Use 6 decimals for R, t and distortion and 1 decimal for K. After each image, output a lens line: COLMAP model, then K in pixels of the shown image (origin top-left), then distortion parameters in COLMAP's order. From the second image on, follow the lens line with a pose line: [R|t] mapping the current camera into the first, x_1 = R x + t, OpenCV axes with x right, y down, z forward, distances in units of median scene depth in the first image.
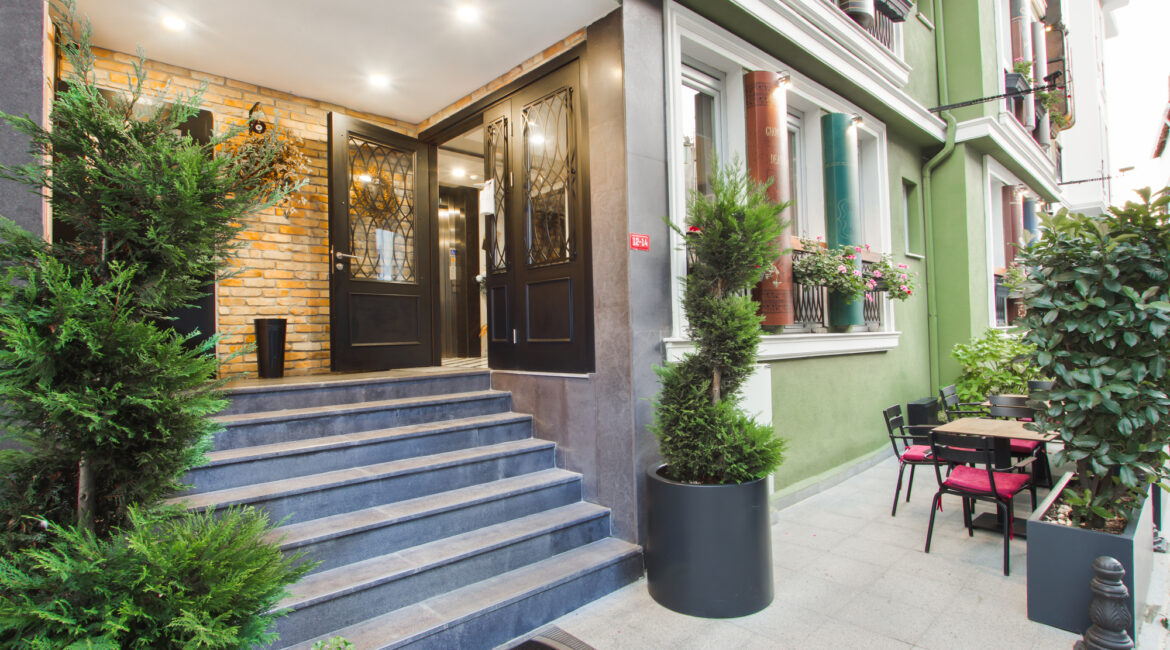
lens RADIAL K [[577.3, 0, 585.0], [0, 577.3, 325.0], [0, 0, 1]] dist [-0.001795, -0.000313]
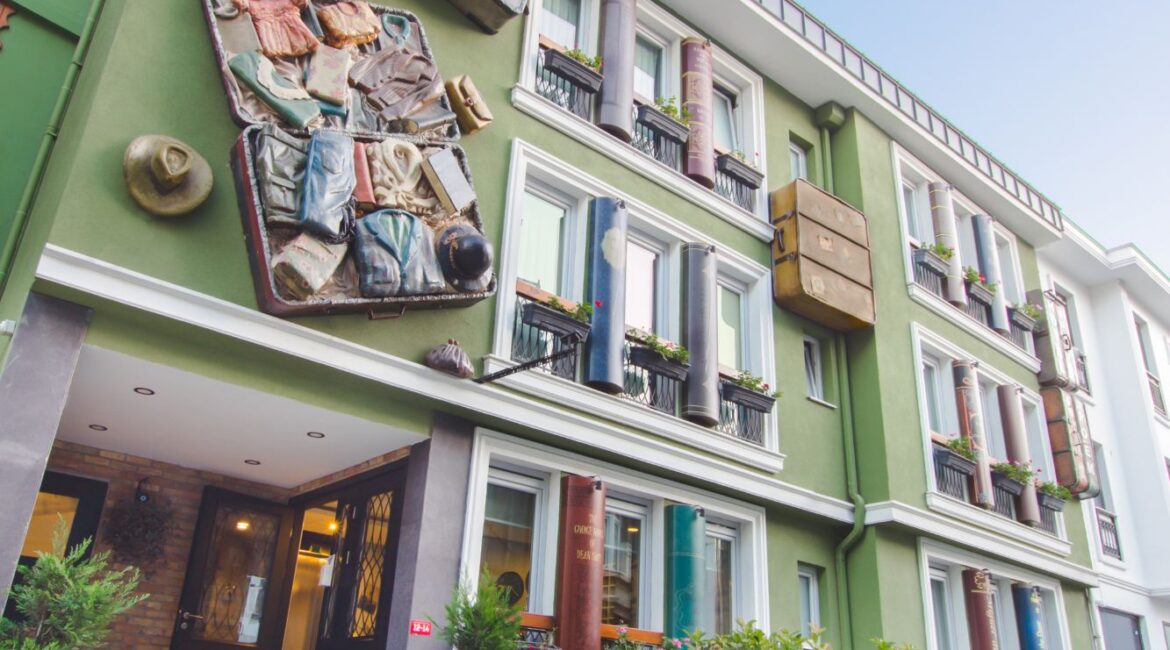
lens RADIAL K [[922.8, 0, 585.0], [0, 922.8, 325.0], [0, 0, 1]] dist [-0.004344, 0.003371]
pose [[0.996654, 0.046888, -0.066957, 0.392527], [-0.069557, 0.916733, -0.393399, 0.007461], [0.042936, 0.396739, 0.916927, -0.733448]]
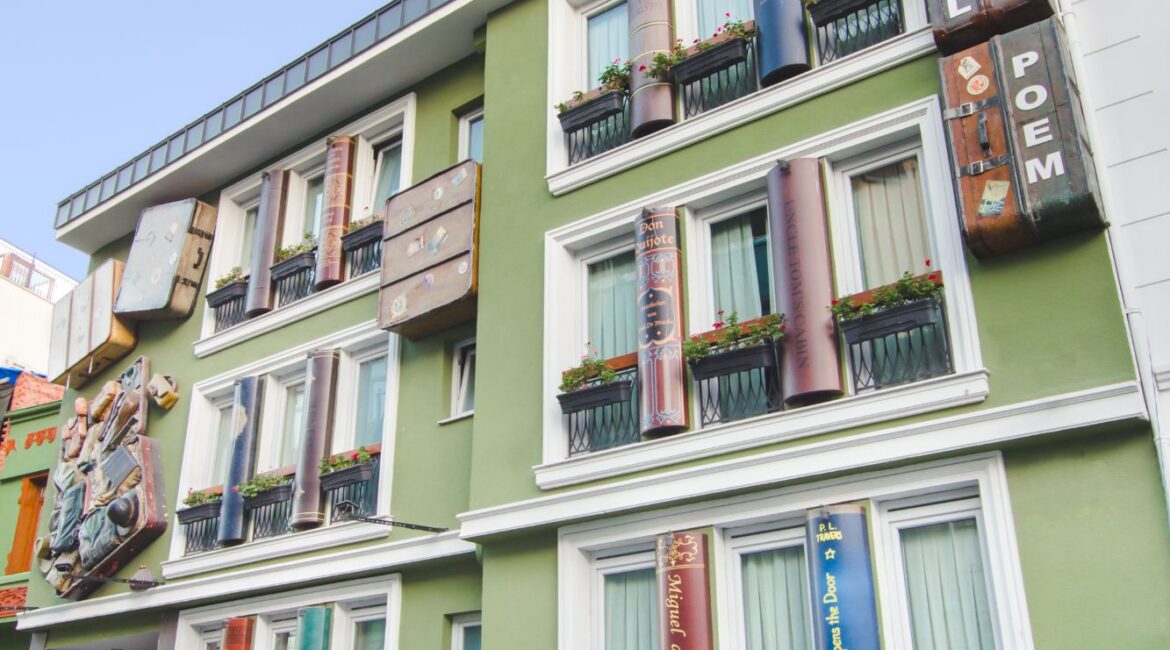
lens RADIAL K [[1209.9, 0, 585.0], [0, 1209.9, 325.0], [0, 0, 1]] dist [-0.001711, -0.002076]
pose [[0.164574, -0.394174, -0.904180, 3.131650], [-0.025453, 0.914677, -0.403383, 0.069137], [0.986036, 0.089400, 0.140500, 1.281295]]
